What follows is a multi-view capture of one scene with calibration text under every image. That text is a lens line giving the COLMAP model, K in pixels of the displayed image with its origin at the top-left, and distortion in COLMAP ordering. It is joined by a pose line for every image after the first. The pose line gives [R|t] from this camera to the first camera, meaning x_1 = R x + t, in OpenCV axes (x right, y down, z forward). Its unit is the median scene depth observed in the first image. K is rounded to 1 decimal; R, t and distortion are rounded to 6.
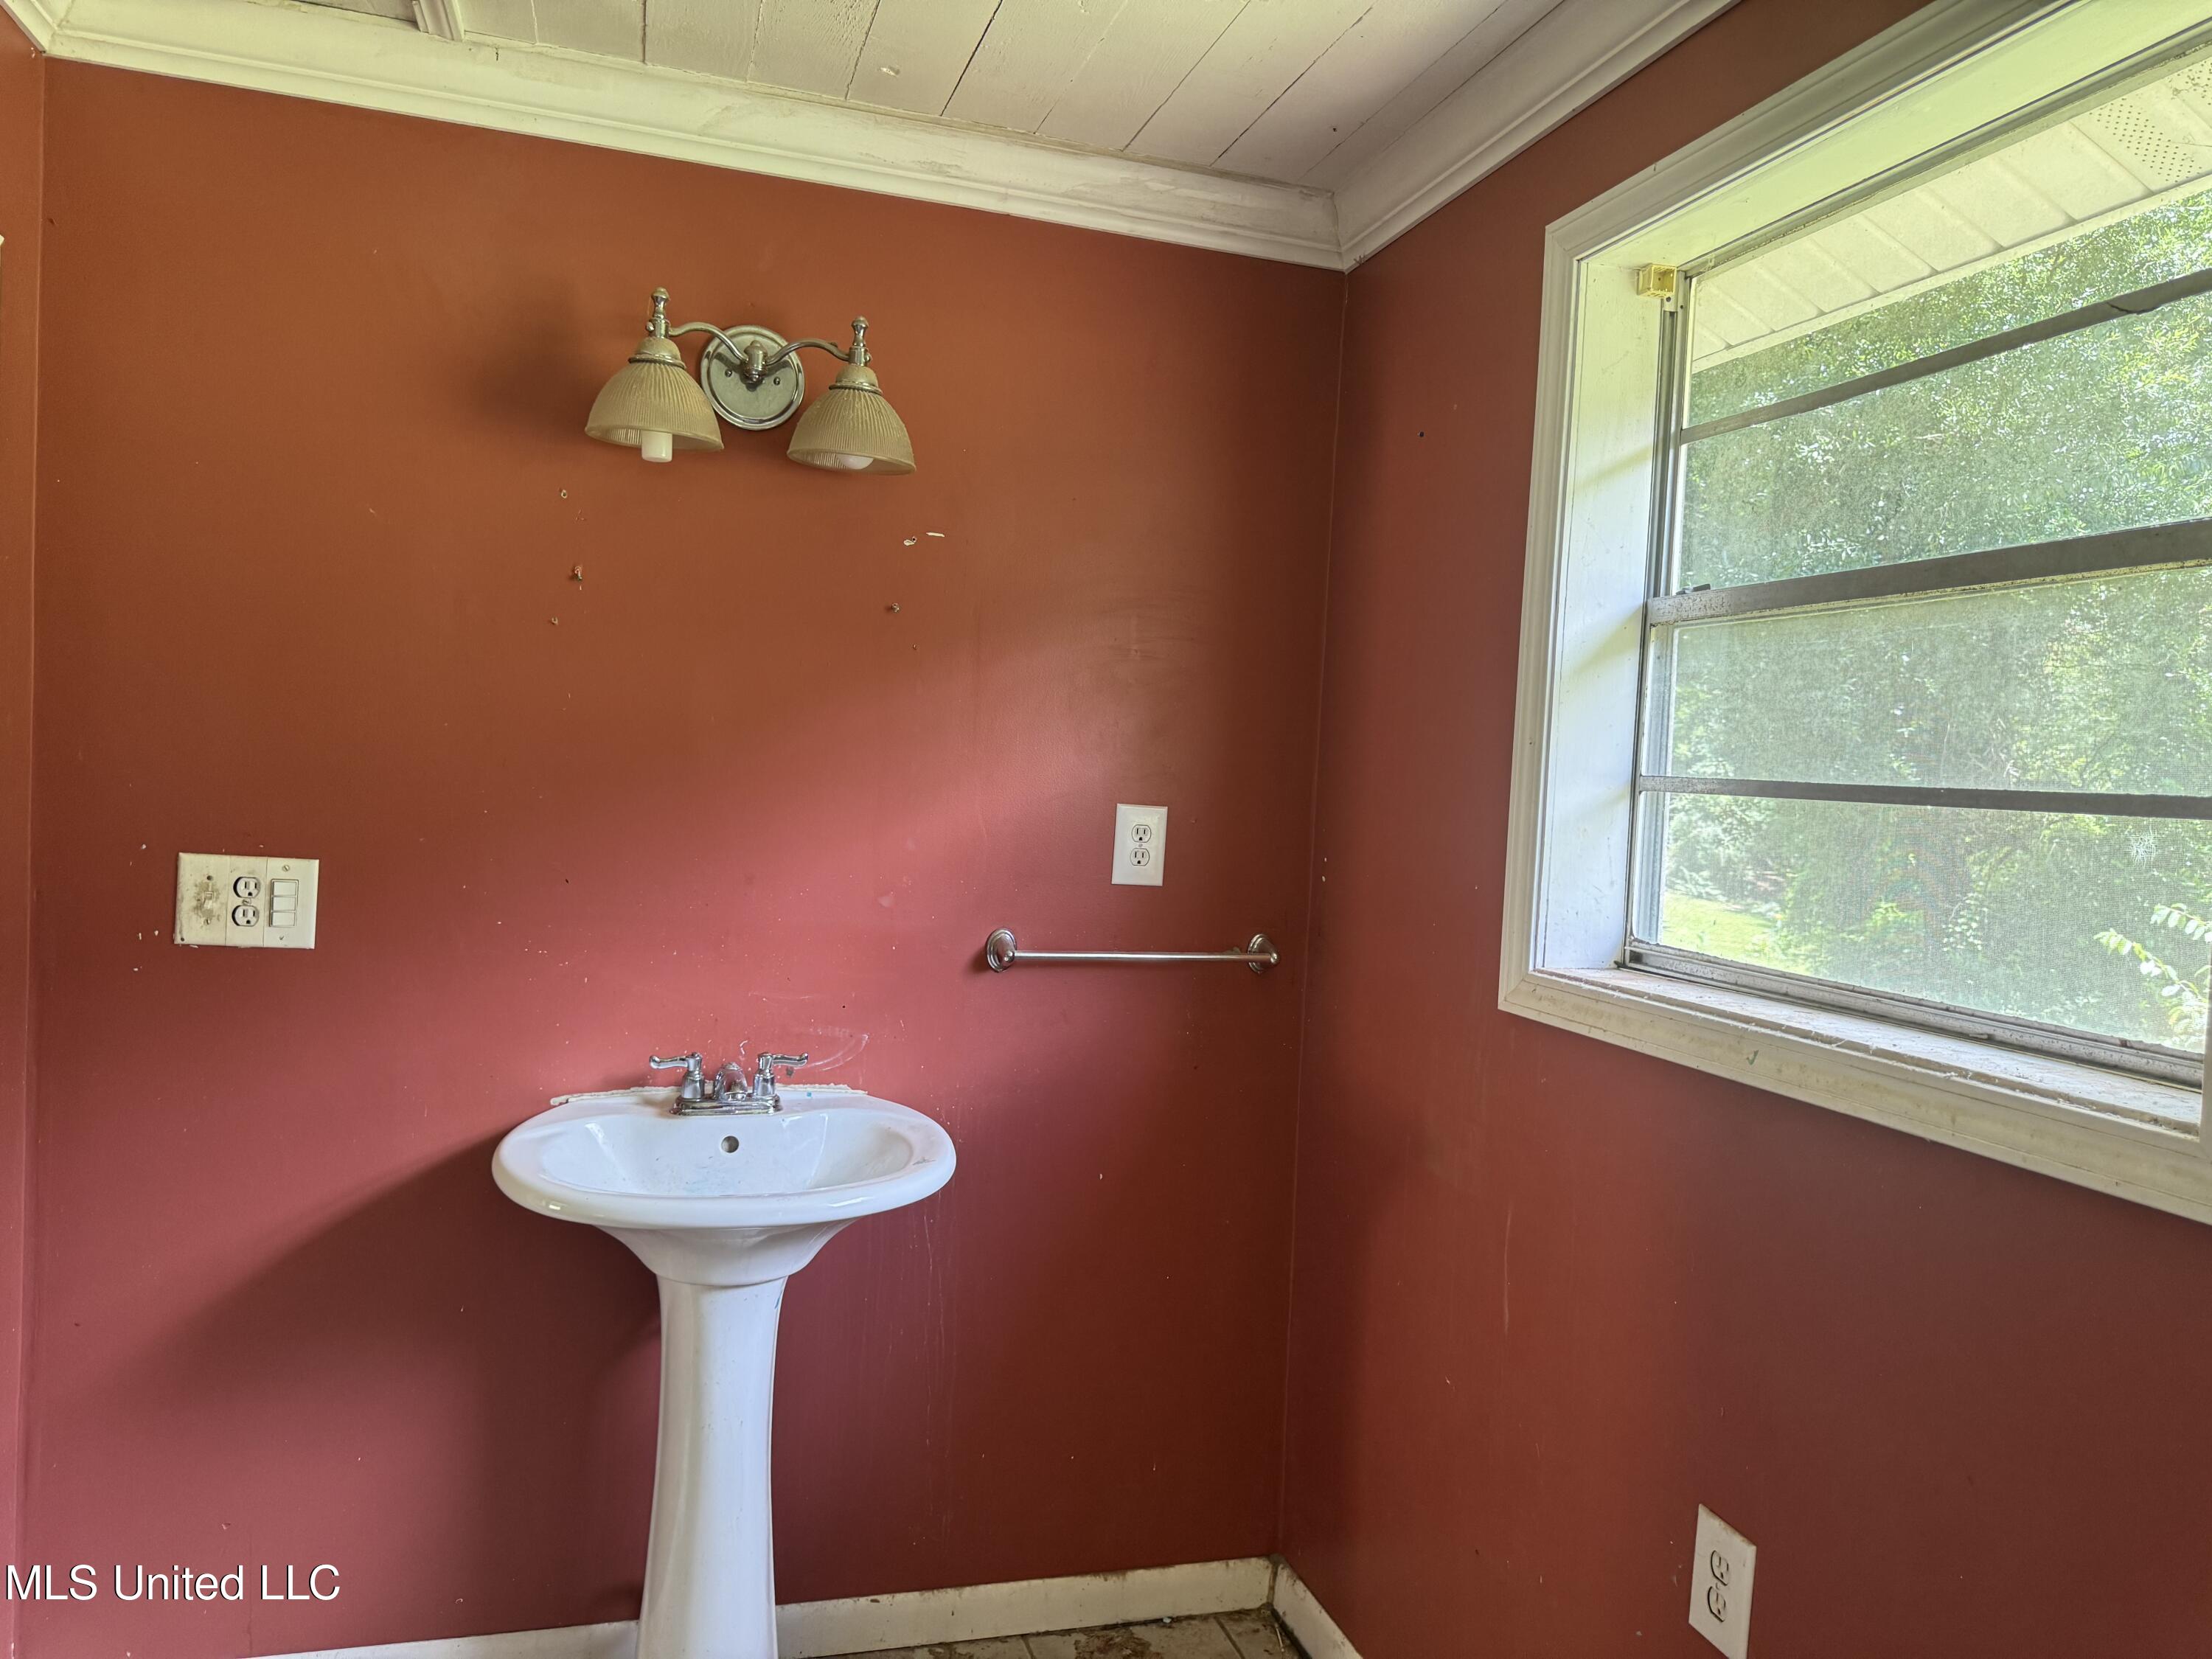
lens RADIAL K [[1580.4, 0, 1106.0], [0, 1580.4, 829.5], [0, 0, 1]] dist [0.053438, -0.057586]
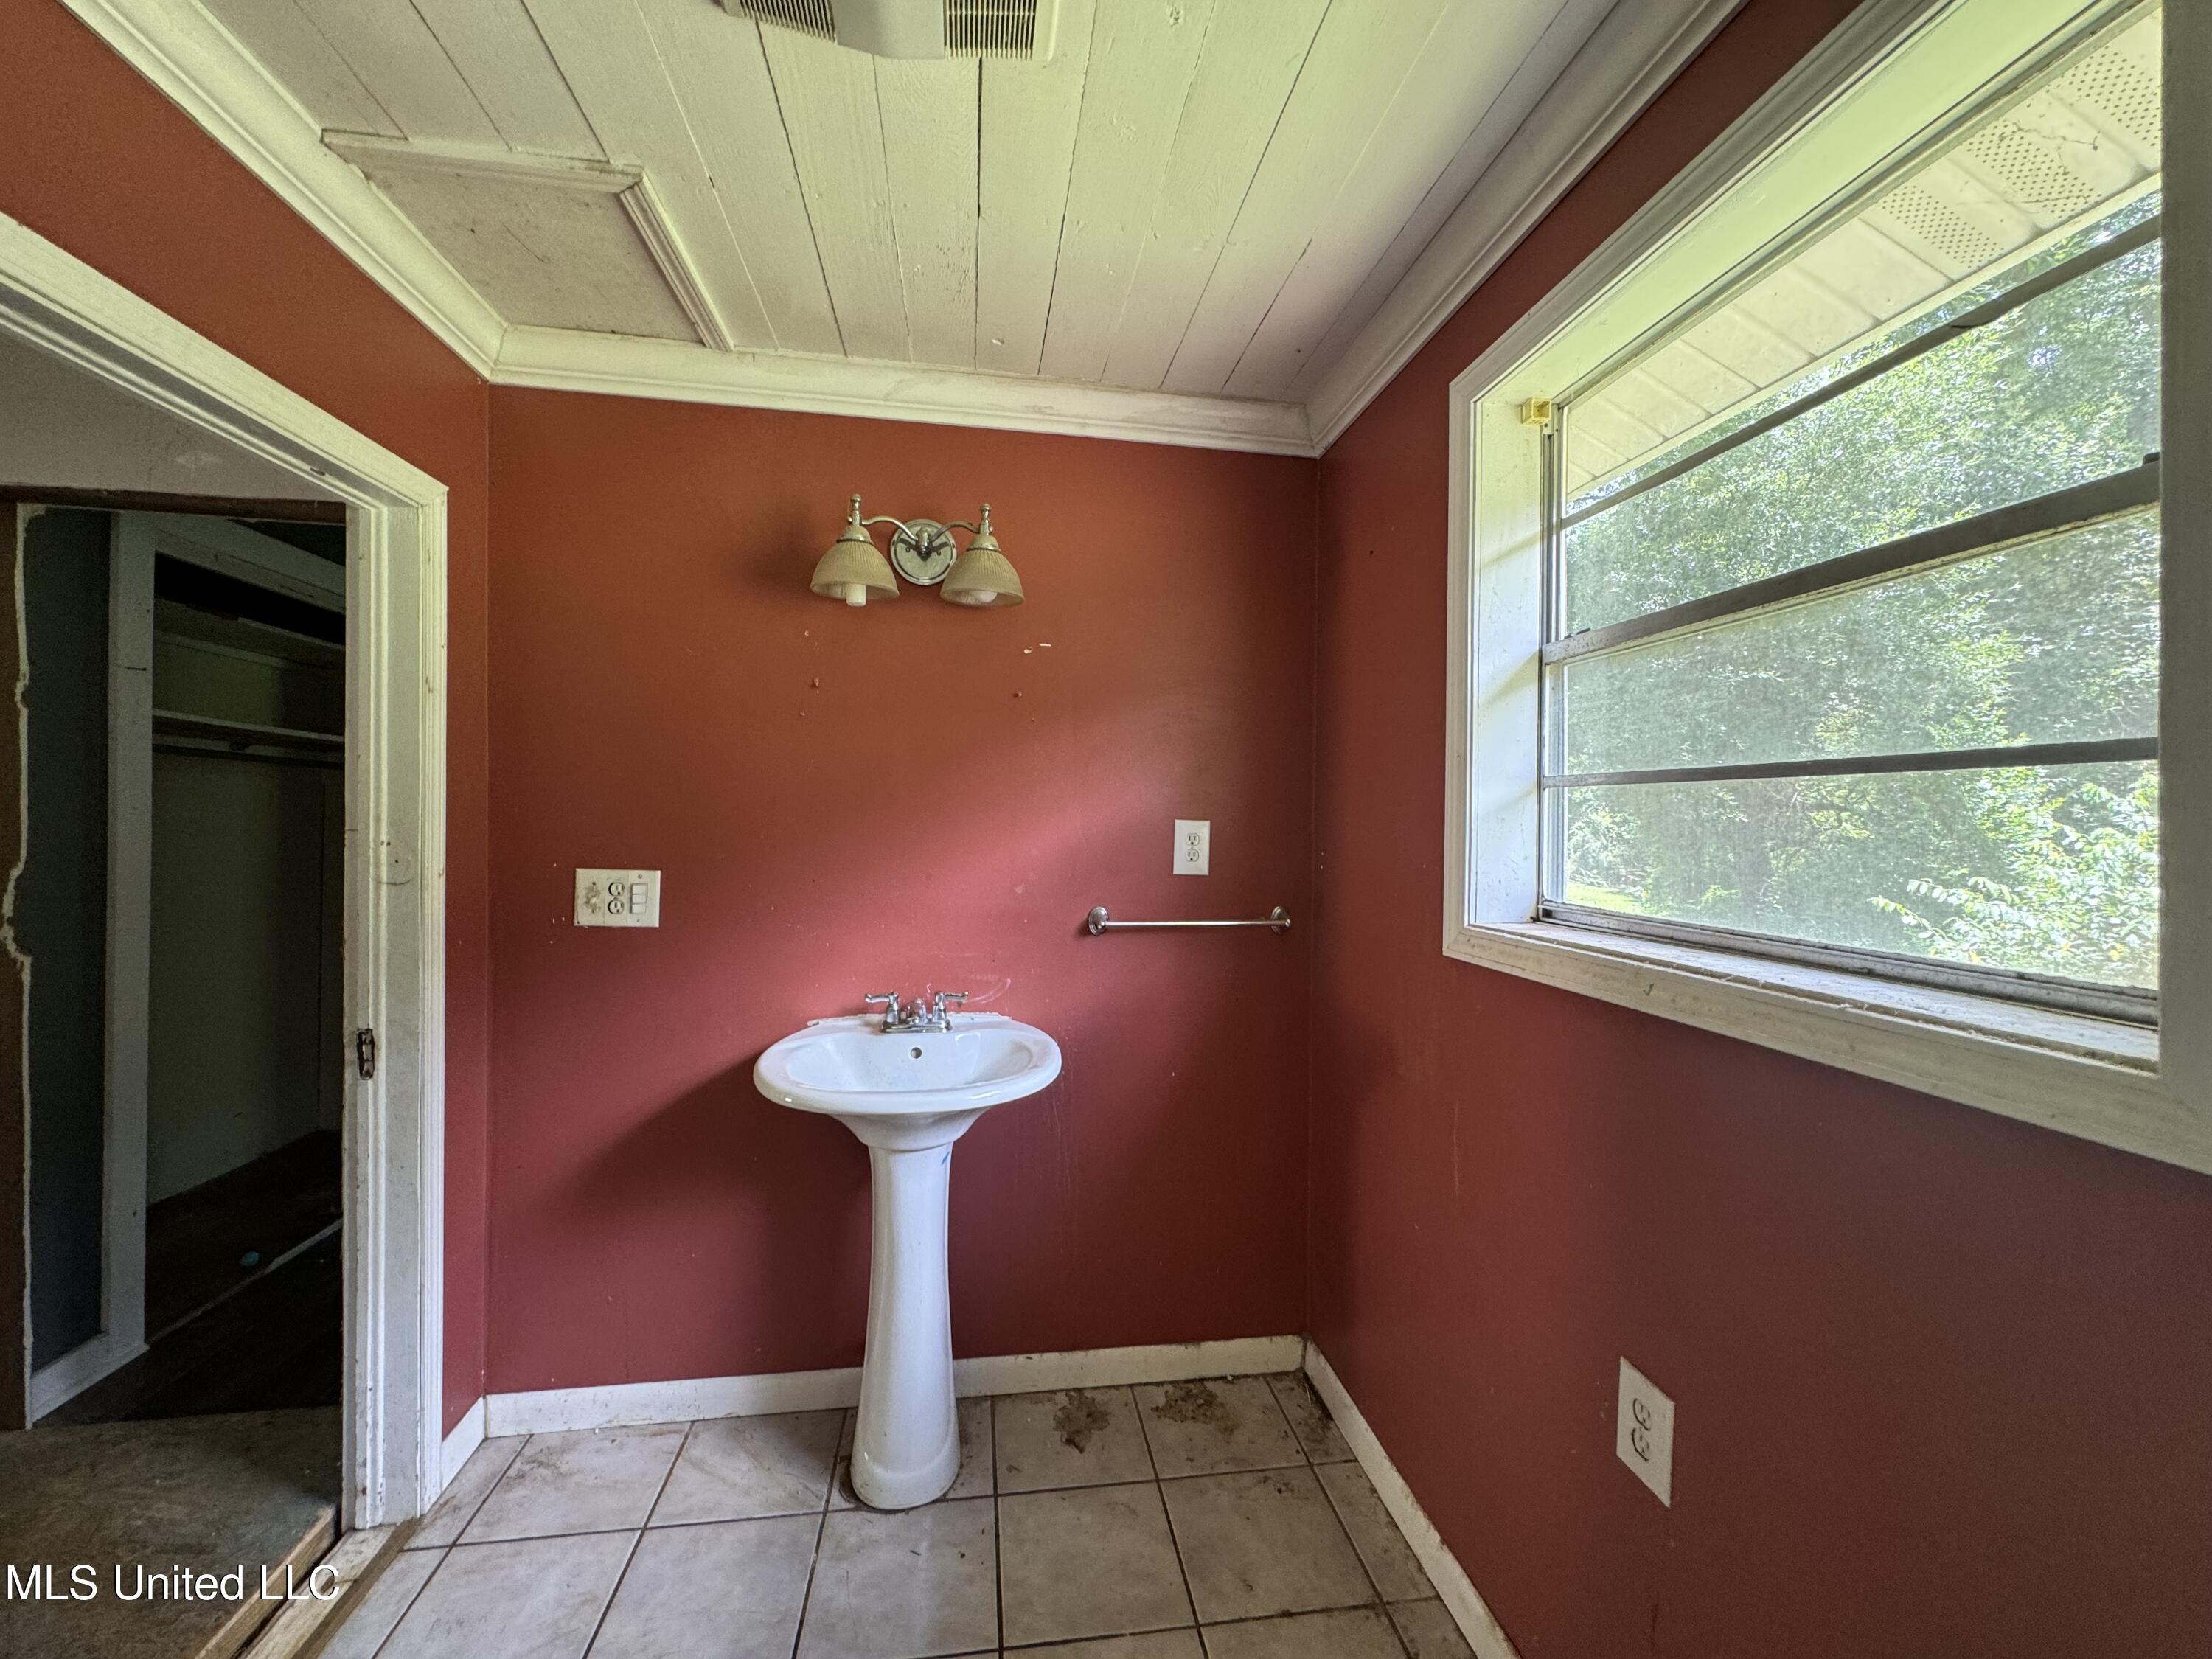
lens RADIAL K [[885.7, 0, 1103.5], [0, 885.7, 825.1], [0, 0, 1]] dist [-0.000562, 0.000358]
pose [[0.989054, -0.036363, -0.143004, 0.068634], [0.030907, 0.998714, -0.040193, 0.022683], [0.144281, 0.035333, 0.988906, 0.193036]]
